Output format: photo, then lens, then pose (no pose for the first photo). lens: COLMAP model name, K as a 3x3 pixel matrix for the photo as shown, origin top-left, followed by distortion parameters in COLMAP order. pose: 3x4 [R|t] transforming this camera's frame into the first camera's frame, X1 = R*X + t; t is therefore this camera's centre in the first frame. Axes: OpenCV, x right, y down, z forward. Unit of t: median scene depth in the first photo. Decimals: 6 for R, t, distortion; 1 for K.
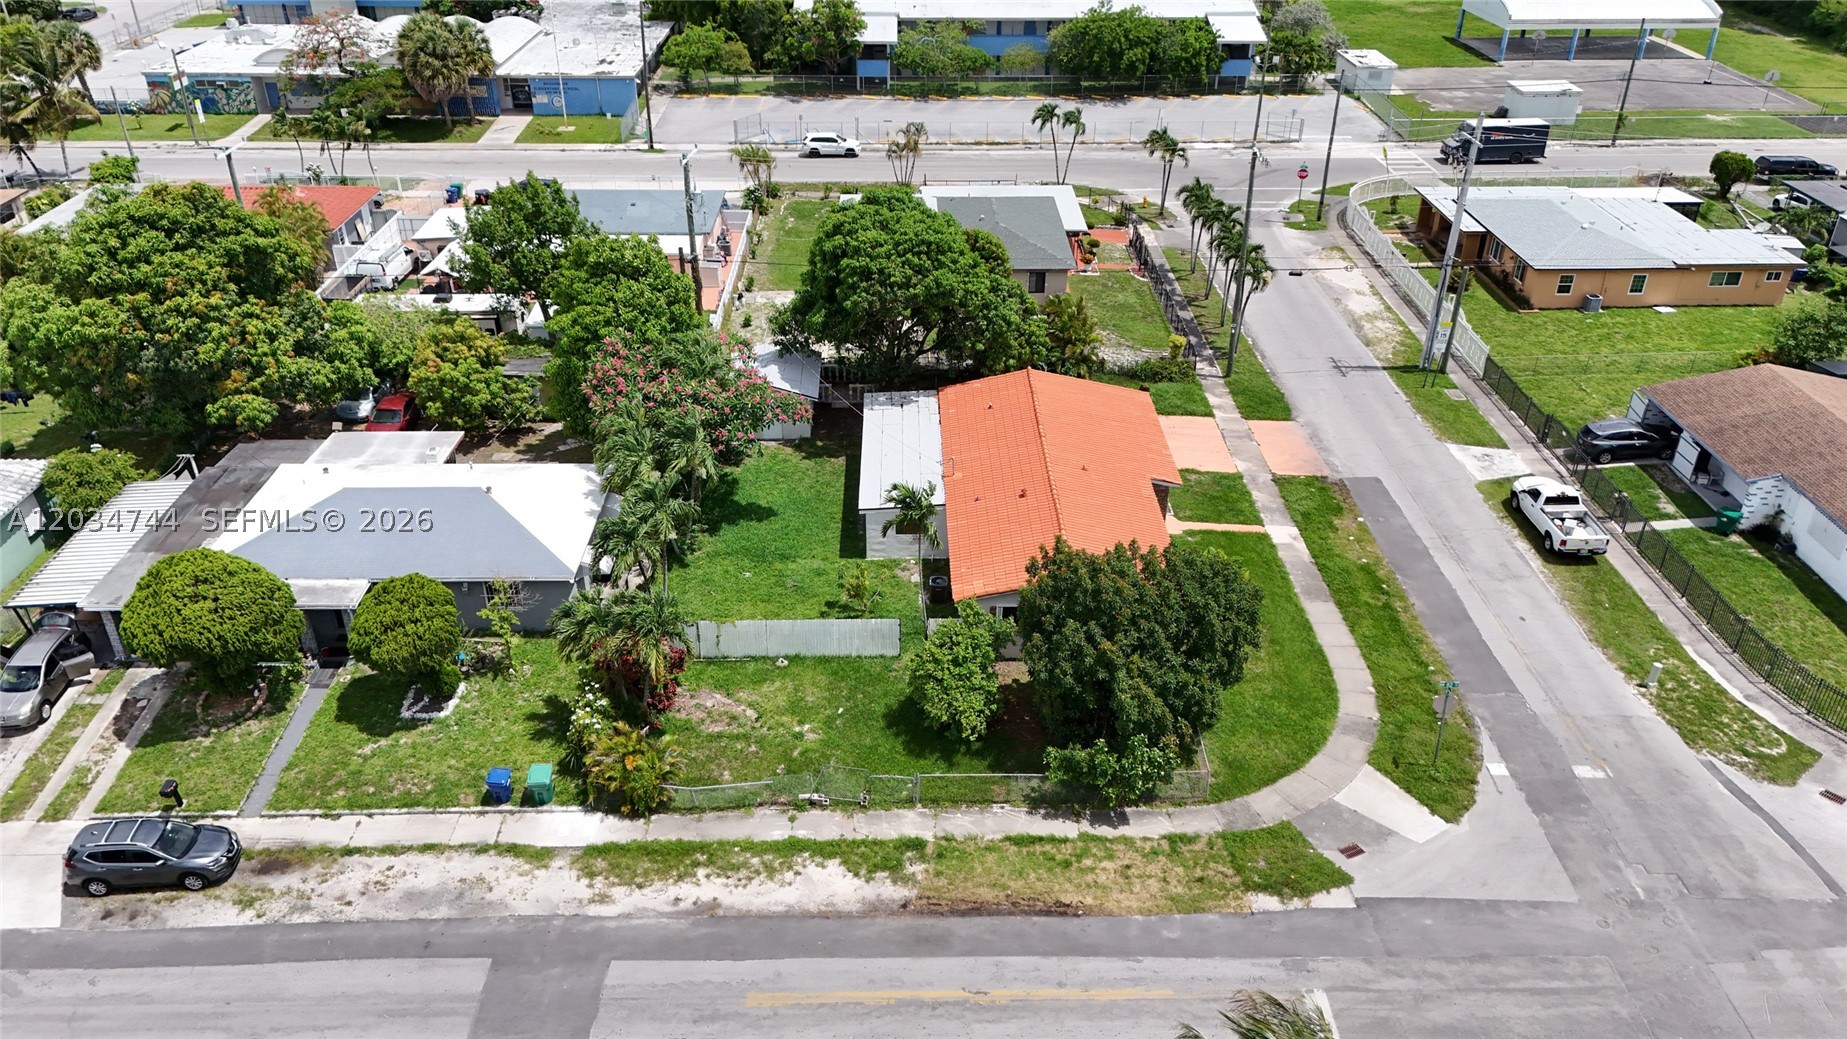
lens RADIAL K [[1358.4, 0, 923.5], [0, 1358.4, 519.5], [0, 0, 1]] dist [0.069888, -0.068702]
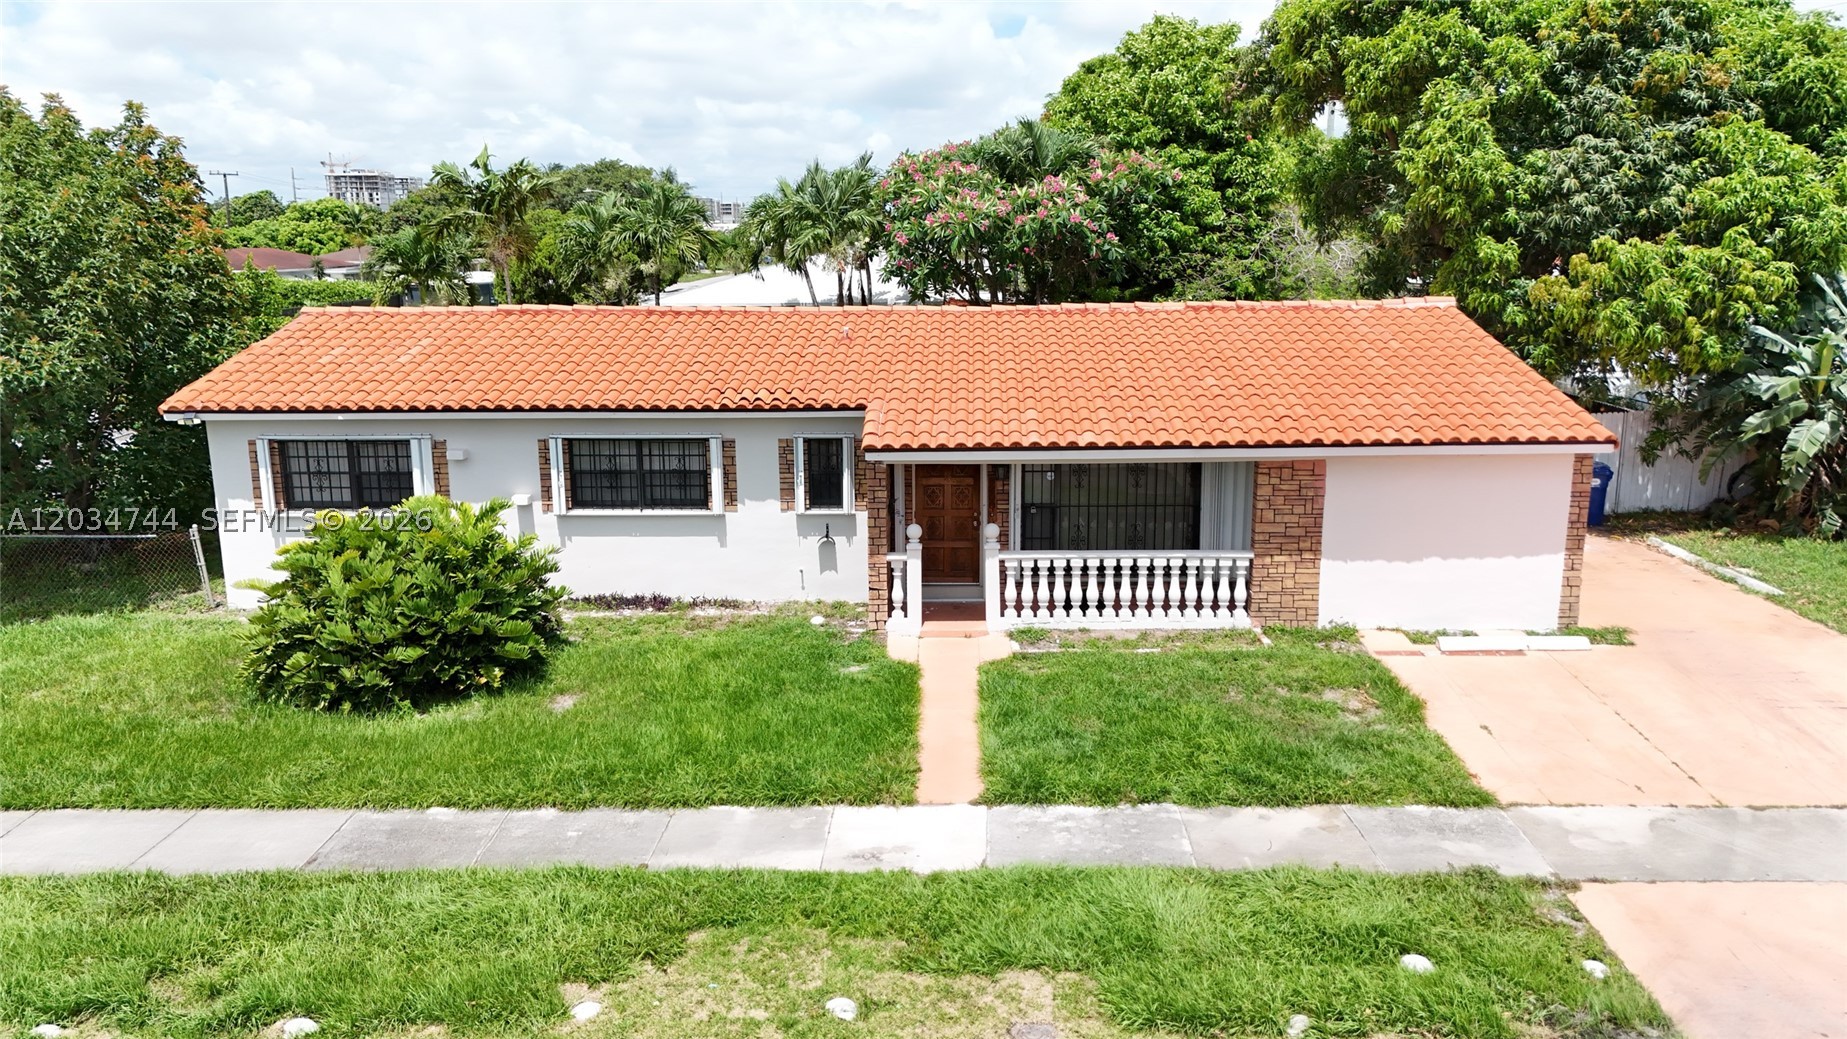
lens RADIAL K [[1368.9, 0, 923.5], [0, 1368.9, 519.5], [0, 0, 1]] dist [0.065259, -0.072836]
pose [[-0.030405, 0.203340, -0.978636, 0.578614], [-0.490686, 0.849954, 0.191847, -0.091701], [0.870806, 0.486036, 0.073933, 1.203834]]
